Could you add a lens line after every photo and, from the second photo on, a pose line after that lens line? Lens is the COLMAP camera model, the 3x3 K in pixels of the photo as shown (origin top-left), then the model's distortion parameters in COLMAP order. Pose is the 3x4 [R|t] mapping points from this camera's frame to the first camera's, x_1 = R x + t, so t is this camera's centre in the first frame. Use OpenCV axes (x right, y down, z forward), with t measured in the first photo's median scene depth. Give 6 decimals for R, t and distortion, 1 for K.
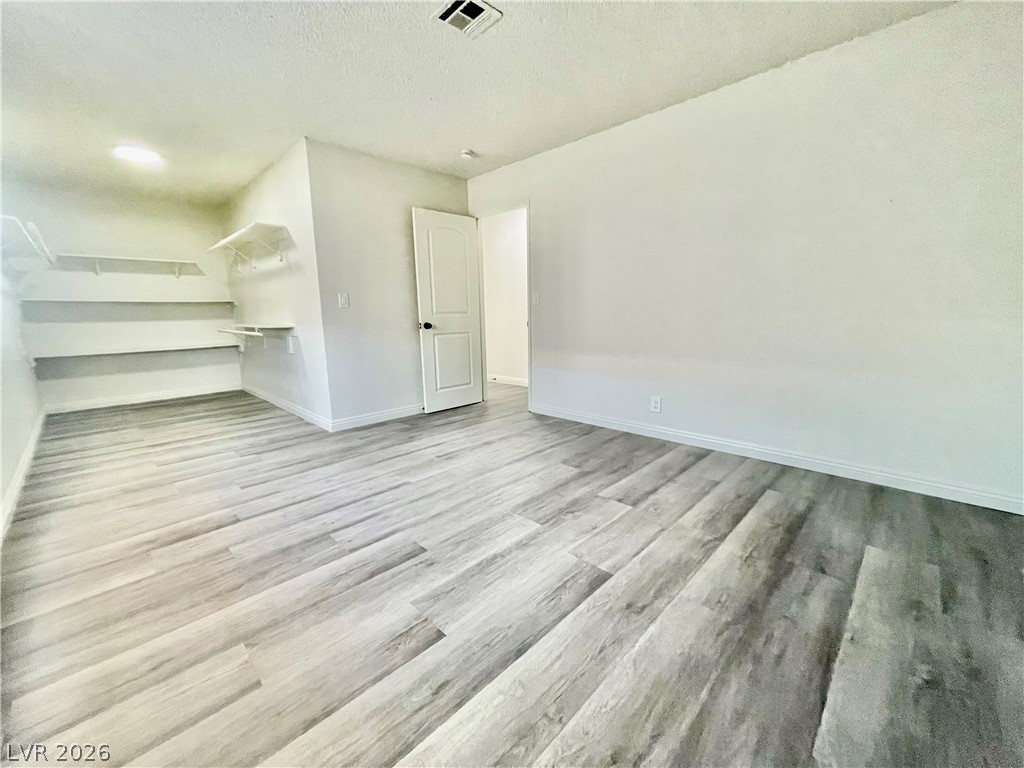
lens RADIAL K [[413.4, 0, 511.7], [0, 413.4, 381.7], [0, 0, 1]] dist [-0.003200, 0.000570]
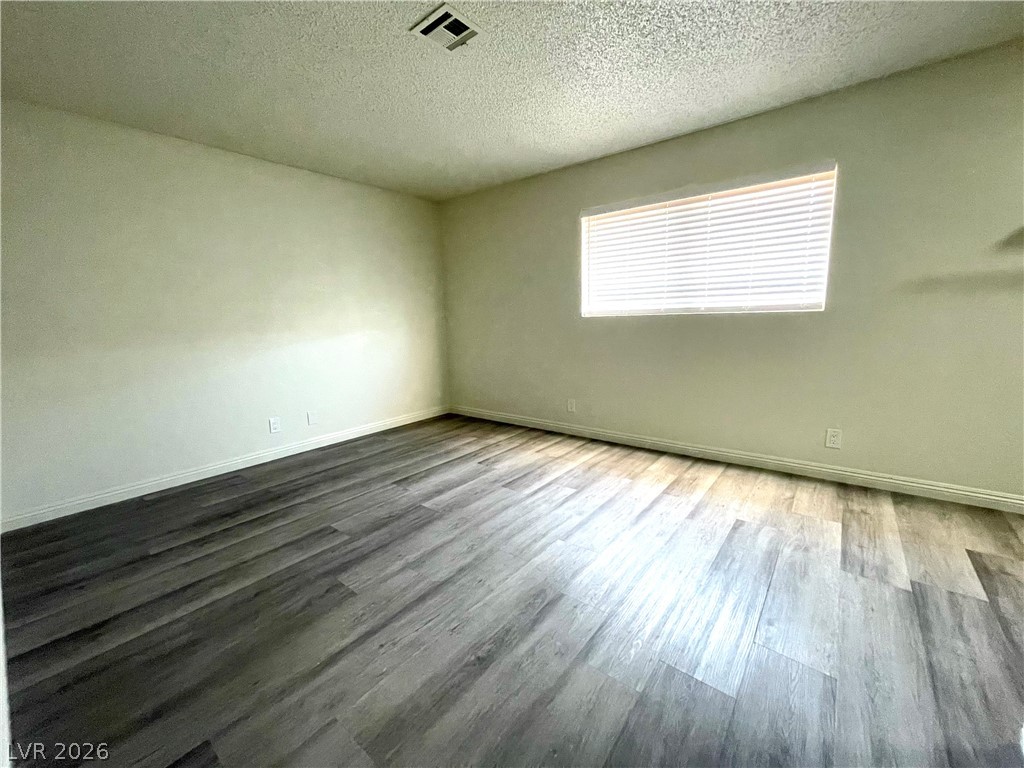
lens RADIAL K [[413.4, 0, 508.1], [0, 413.4, 382.4], [0, 0, 1]] dist [-0.003200, 0.000570]
pose [[-0.994358, 0.063805, -0.084742, -0.074071], [0.033007, 0.945324, 0.324459, -0.279815], [0.100811, 0.319831, -0.942096, 1.409991]]
